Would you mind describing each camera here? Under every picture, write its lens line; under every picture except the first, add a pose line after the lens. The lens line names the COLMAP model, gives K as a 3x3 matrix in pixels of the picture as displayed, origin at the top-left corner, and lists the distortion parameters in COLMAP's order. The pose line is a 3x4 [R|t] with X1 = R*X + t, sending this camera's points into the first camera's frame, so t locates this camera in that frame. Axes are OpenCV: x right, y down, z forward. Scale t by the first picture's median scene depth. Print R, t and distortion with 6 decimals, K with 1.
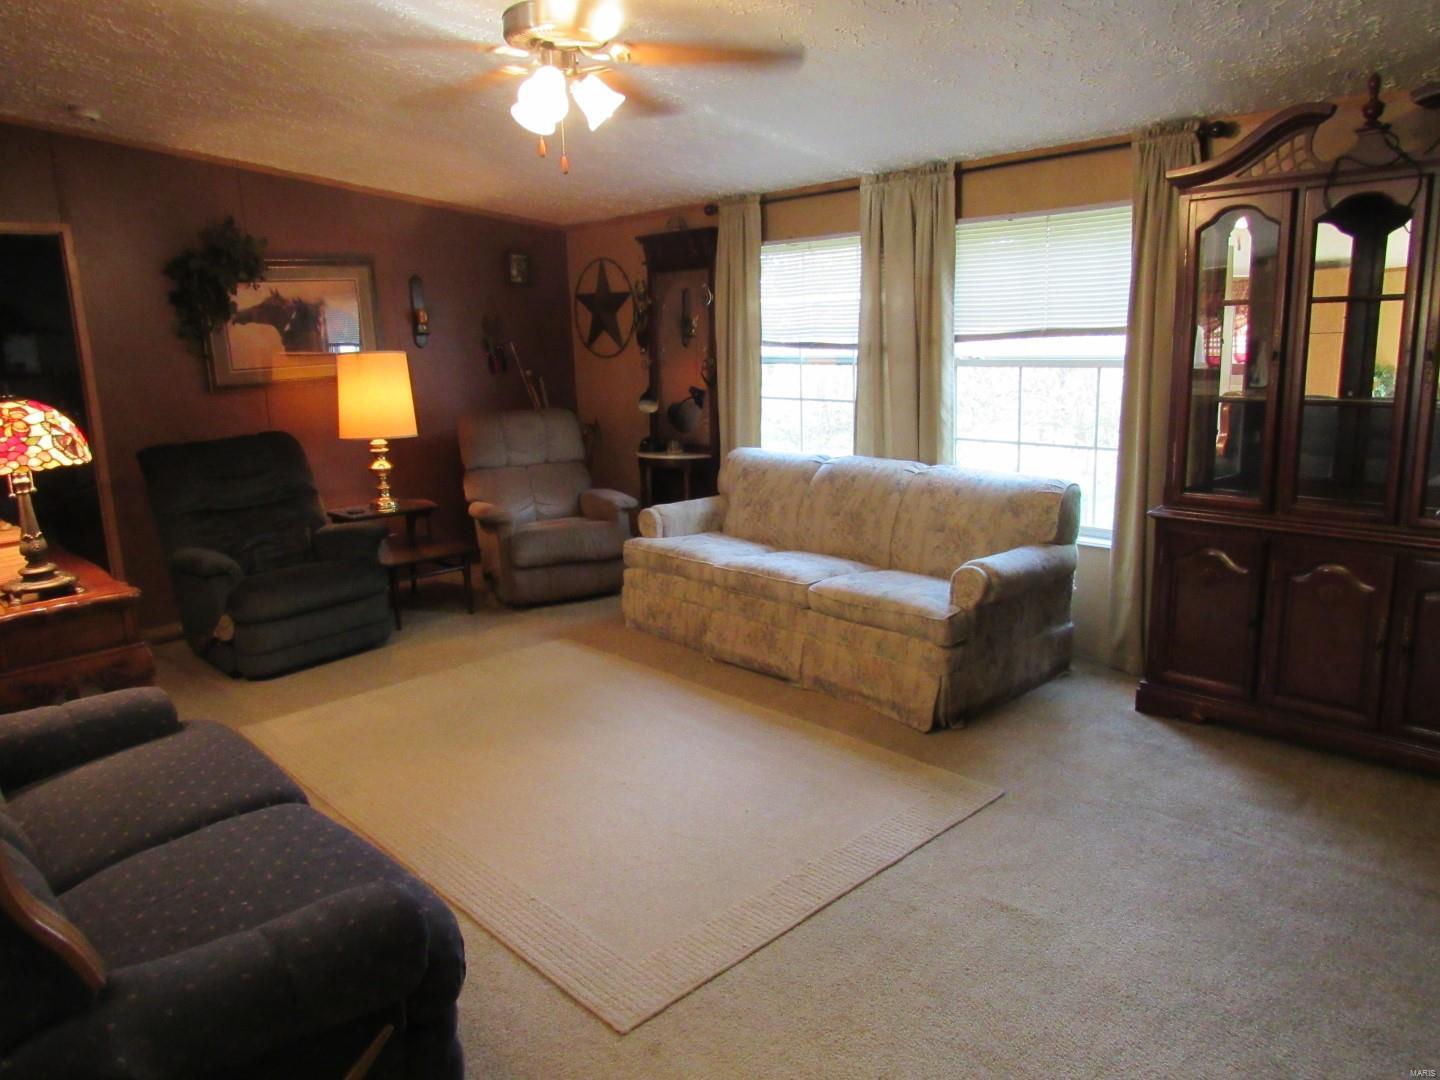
lens RADIAL K [[1009.1, 0, 720.4], [0, 1009.1, 585.7], [0, 0, 1]] dist [-0.046275, -0.000320]
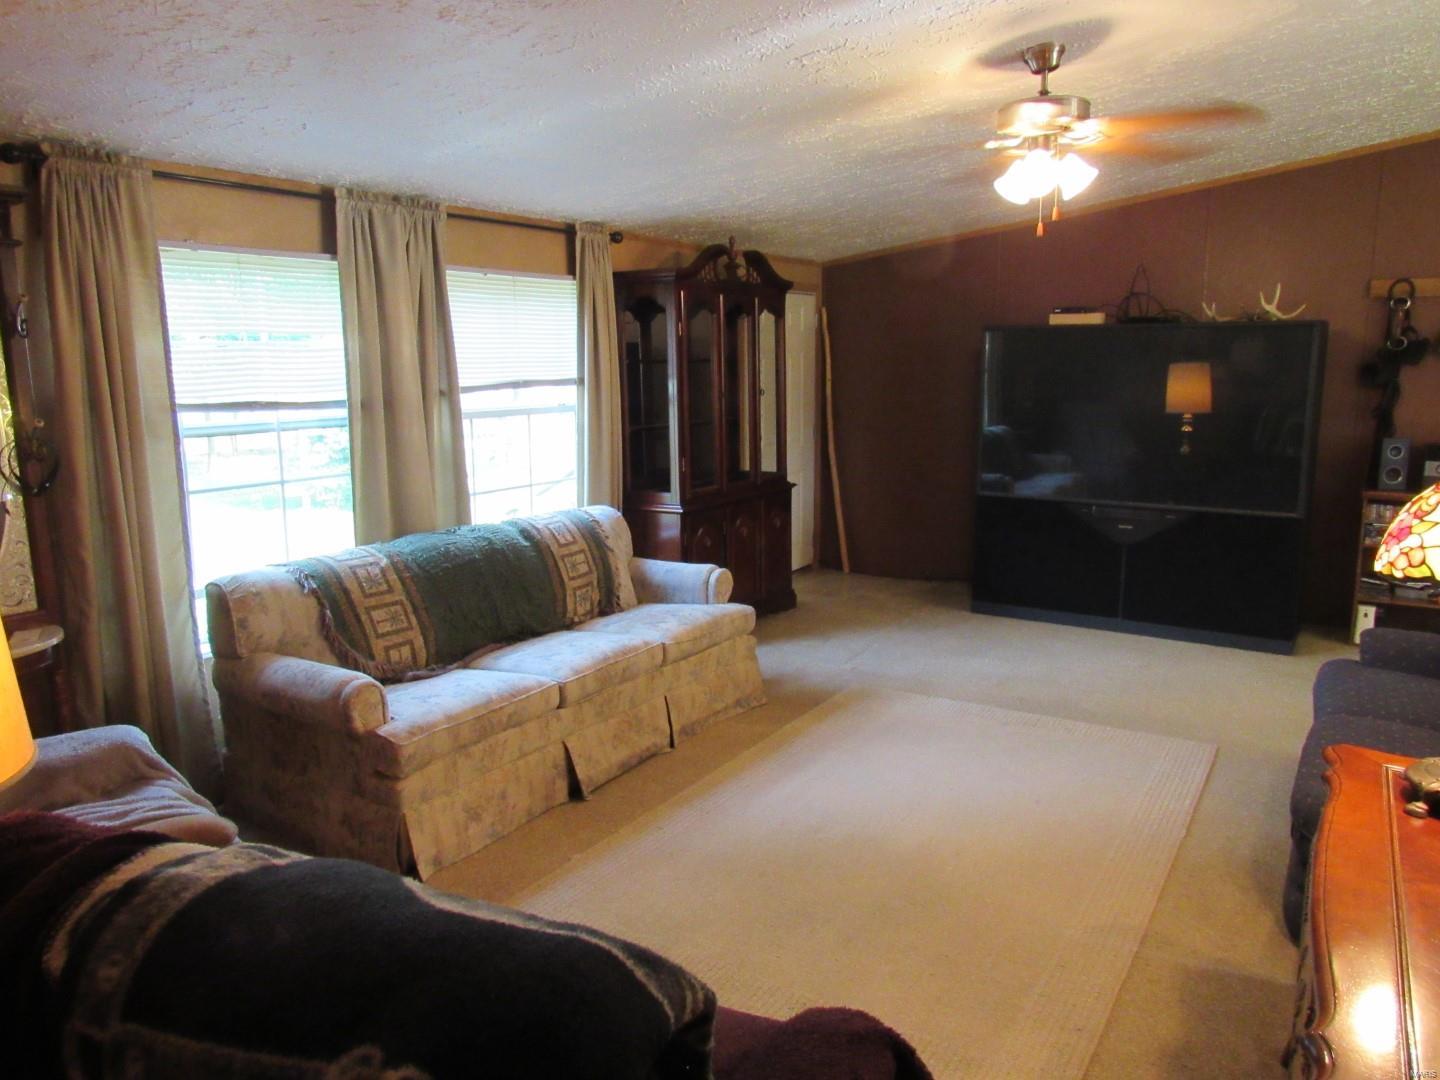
lens RADIAL K [[1011.0, 0, 720.0], [0, 1011.0, 540.0], [0, 0, 1]] dist [-0.038869, -0.000823]
pose [[-0.252743, -0.121507, 0.959873, -0.757193], [0.269254, 0.944060, 0.190402, -0.233014], [-0.929313, 0.306573, -0.205889, 1.032260]]
